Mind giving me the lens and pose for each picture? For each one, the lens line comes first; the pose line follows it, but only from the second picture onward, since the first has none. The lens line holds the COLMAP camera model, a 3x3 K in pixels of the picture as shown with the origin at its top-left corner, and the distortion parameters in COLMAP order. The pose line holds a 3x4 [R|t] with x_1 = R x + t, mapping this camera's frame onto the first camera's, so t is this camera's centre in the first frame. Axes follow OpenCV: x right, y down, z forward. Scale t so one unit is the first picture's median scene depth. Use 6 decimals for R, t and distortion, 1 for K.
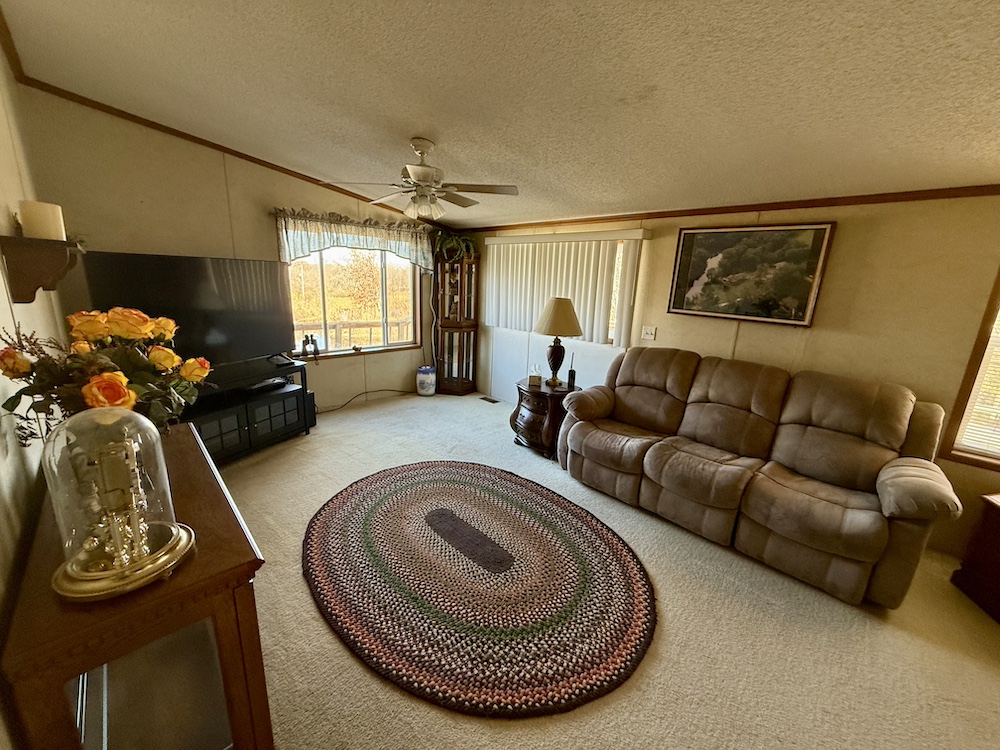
lens RADIAL K [[396.2, 0, 499.2], [0, 396.2, 371.6], [0, 0, 1]] dist [0.000546, -0.000061]
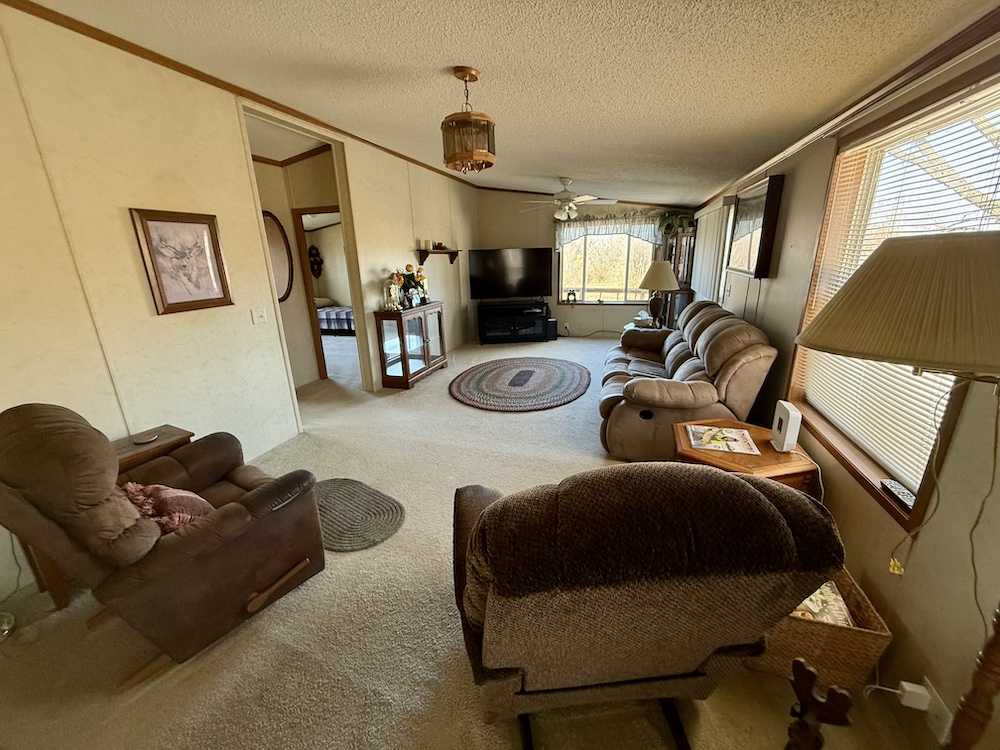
lens RADIAL K [[396.2, 0, 499.2], [0, 396.2, 371.6], [0, 0, 1]] dist [0.000546, -0.000061]
pose [[0.461315, 0.199337, -0.864554, 0.980119], [-0.160161, 0.977136, 0.139834, 0.066805], [0.872661, 0.073960, 0.482694, -0.067561]]
